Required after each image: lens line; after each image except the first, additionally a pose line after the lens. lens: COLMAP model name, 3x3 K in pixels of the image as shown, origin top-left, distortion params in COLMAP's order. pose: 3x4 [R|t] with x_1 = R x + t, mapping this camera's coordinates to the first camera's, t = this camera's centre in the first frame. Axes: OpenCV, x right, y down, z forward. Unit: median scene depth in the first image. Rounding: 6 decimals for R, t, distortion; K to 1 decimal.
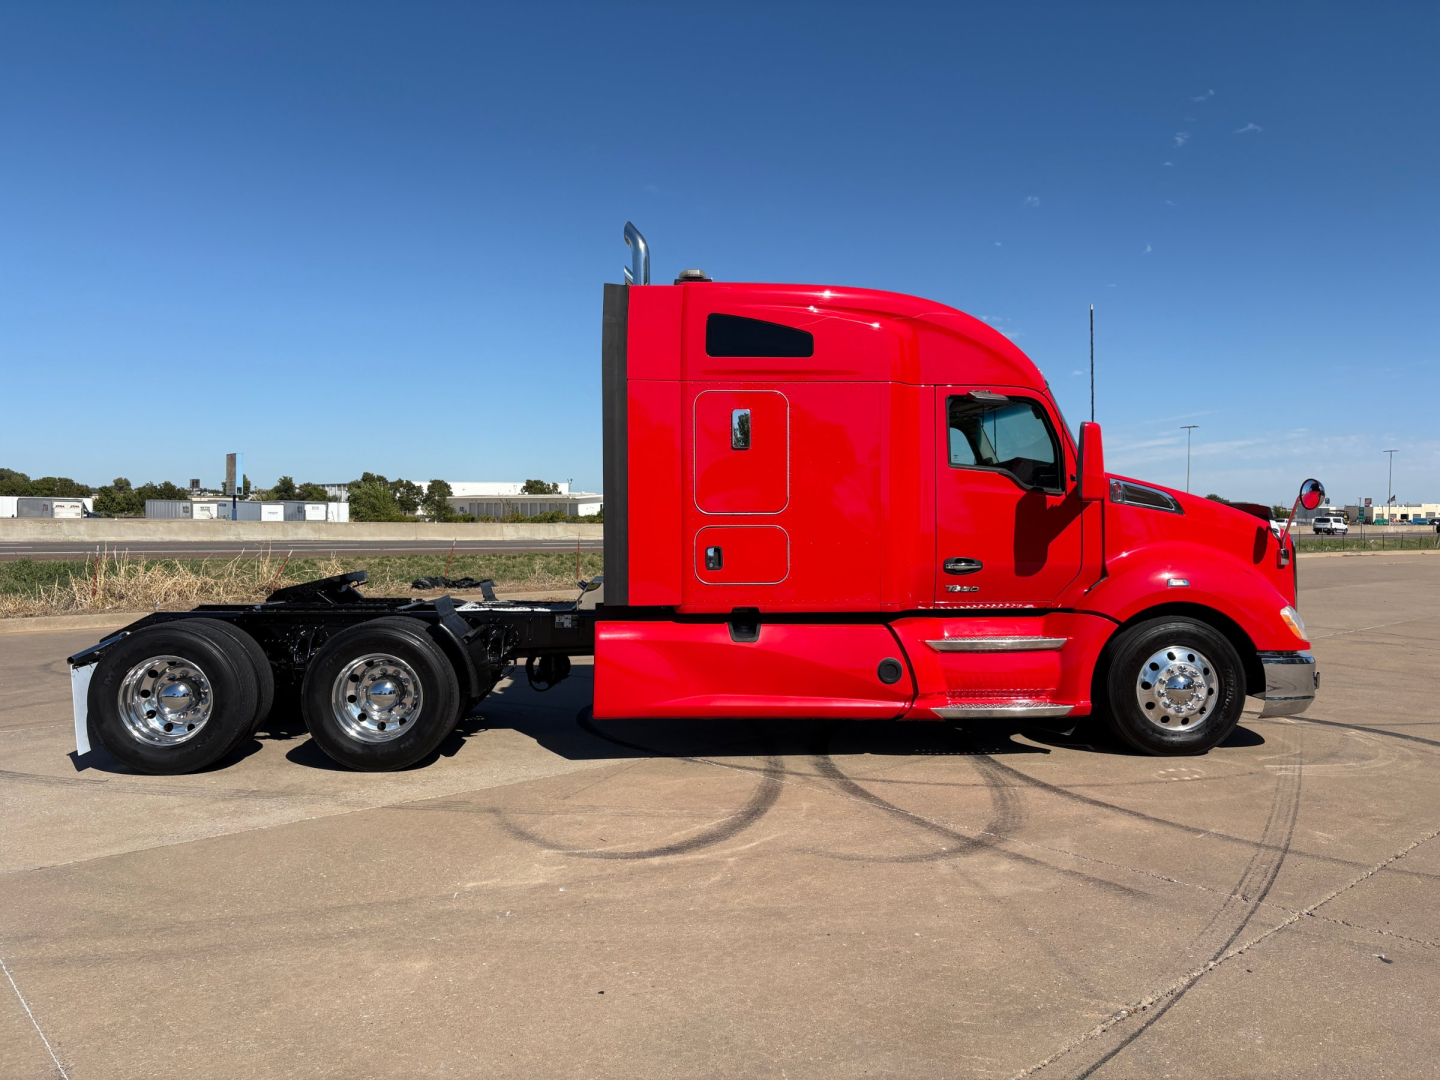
lens RADIAL K [[1123.6, 0, 720.0], [0, 1123.6, 540.0], [0, 0, 1]] dist [-0.002042, -0.007761]
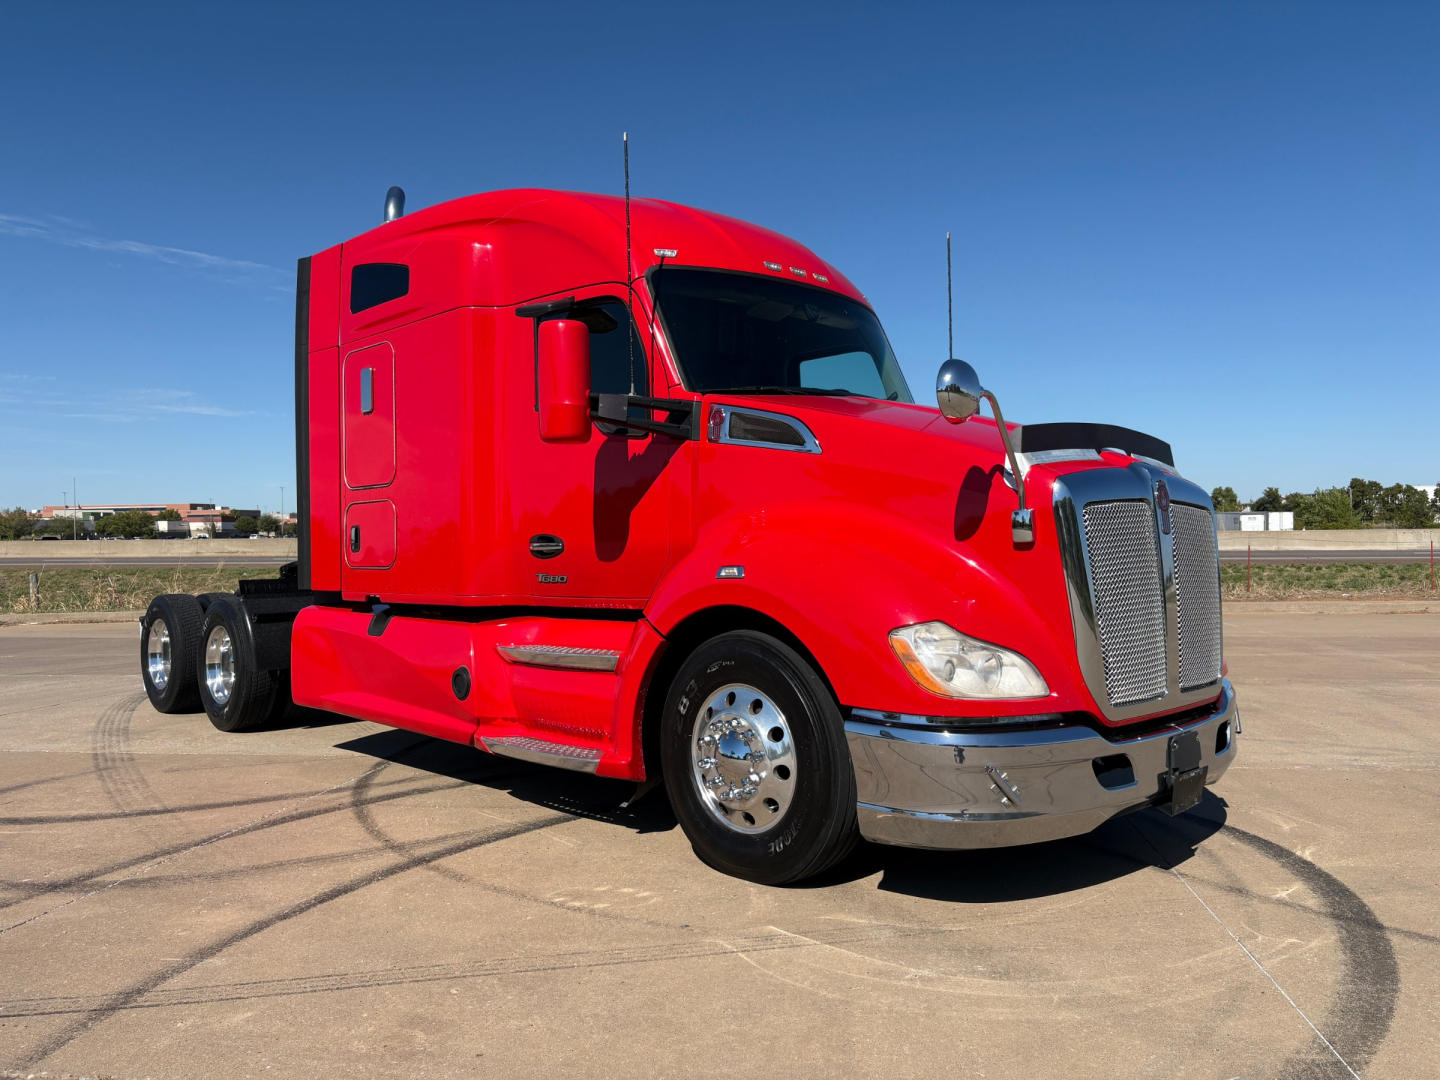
lens RADIAL K [[1123.6, 0, 720.0], [0, 1123.6, 540.0], [0, 0, 1]] dist [-0.002042, -0.007761]
pose [[0.650906, -0.012470, -0.759056, 0.826391], [0.002201, 0.999892, -0.014539, 0.029571], [0.759155, 0.007793, 0.650863, 0.614200]]
